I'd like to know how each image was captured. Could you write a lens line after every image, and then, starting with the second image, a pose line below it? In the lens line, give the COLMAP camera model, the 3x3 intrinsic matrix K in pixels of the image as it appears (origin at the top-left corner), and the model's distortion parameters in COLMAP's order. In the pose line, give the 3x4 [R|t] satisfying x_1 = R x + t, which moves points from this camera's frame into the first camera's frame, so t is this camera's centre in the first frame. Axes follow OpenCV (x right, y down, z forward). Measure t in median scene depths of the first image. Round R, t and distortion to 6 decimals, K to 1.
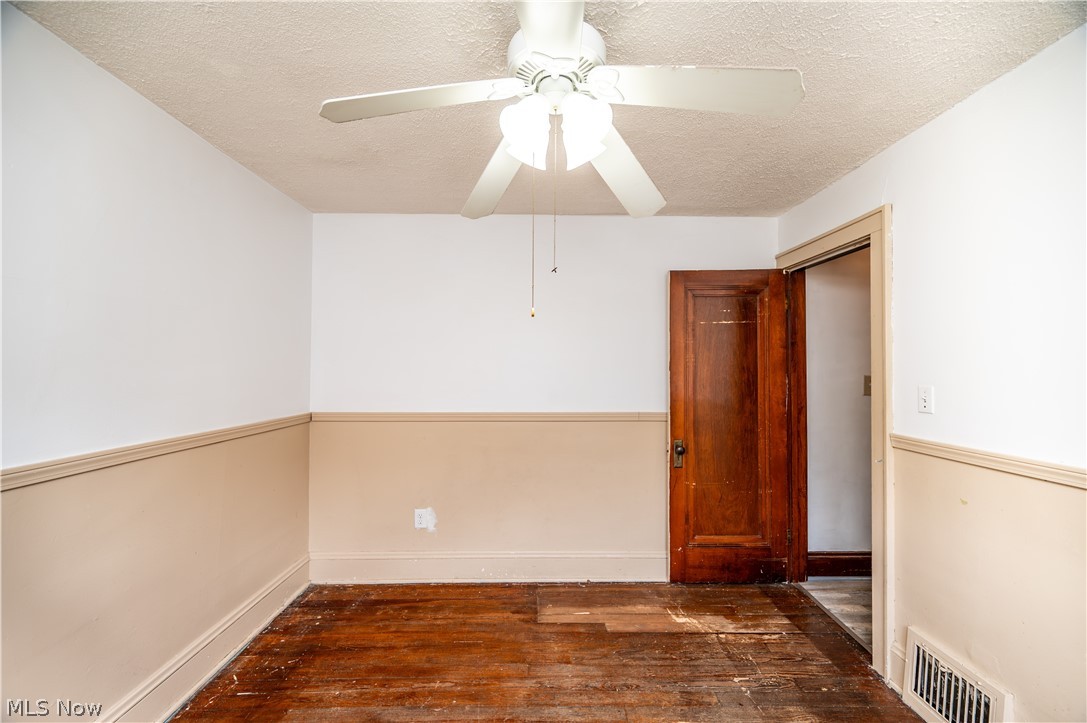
lens RADIAL K [[429.4, 0, 545.8], [0, 429.4, 366.1], [0, 0, 1]] dist [0.000160, -0.000070]
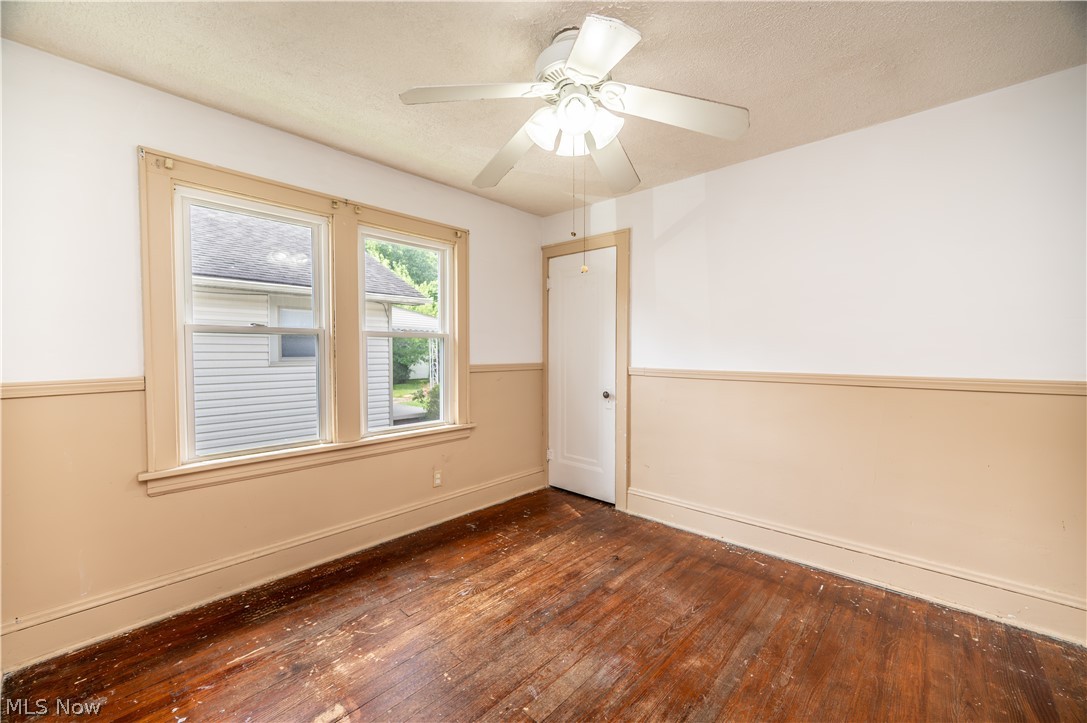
lens RADIAL K [[445.6, 0, 543.1], [0, 445.6, 366.1], [0, 0, 1]] dist [-0.001244, -0.000148]
pose [[-0.692369, 0.018469, -0.721308, 0.571581], [0.004908, 0.999770, 0.020888, 0.081758], [0.721527, 0.010922, -0.692300, 1.002422]]
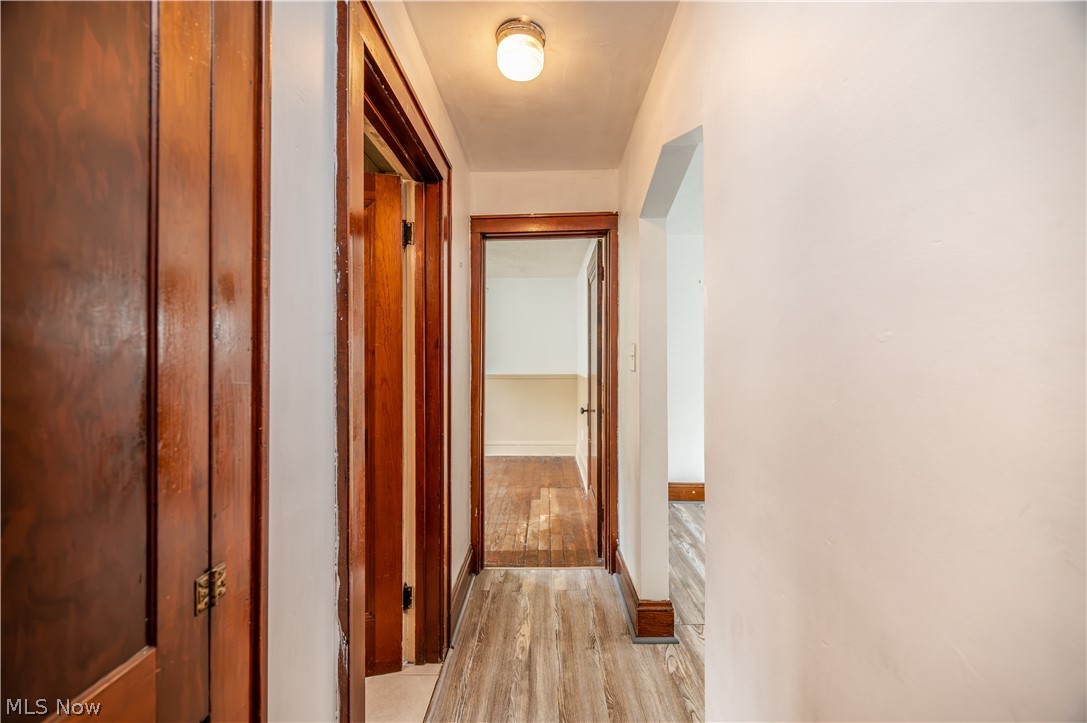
lens RADIAL K [[429.4, 0, 545.8], [0, 429.4, 366.1], [0, 0, 1]] dist [0.000160, -0.000070]
pose [[-0.025580, 0.003685, -0.999666, 1.834239], [0.010557, 0.999938, 0.003416, 0.067748], [0.999617, -0.010466, -0.025618, 1.077344]]
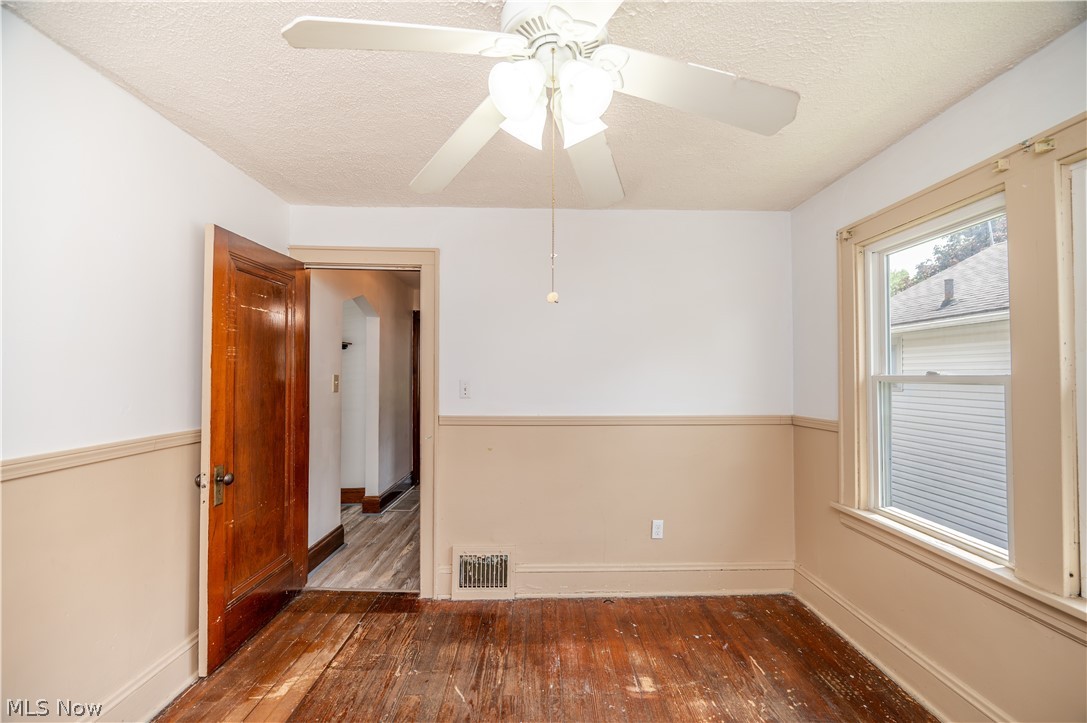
lens RADIAL K [[429.4, 0, 545.8], [0, 429.4, 366.1], [0, 0, 1]] dist [0.000160, -0.000070]
pose [[0.004373, 0.014955, 0.999879, -0.478101], [-0.010972, 0.999829, -0.014906, 0.012254], [-0.999930, -0.010906, 0.004537, 0.540280]]
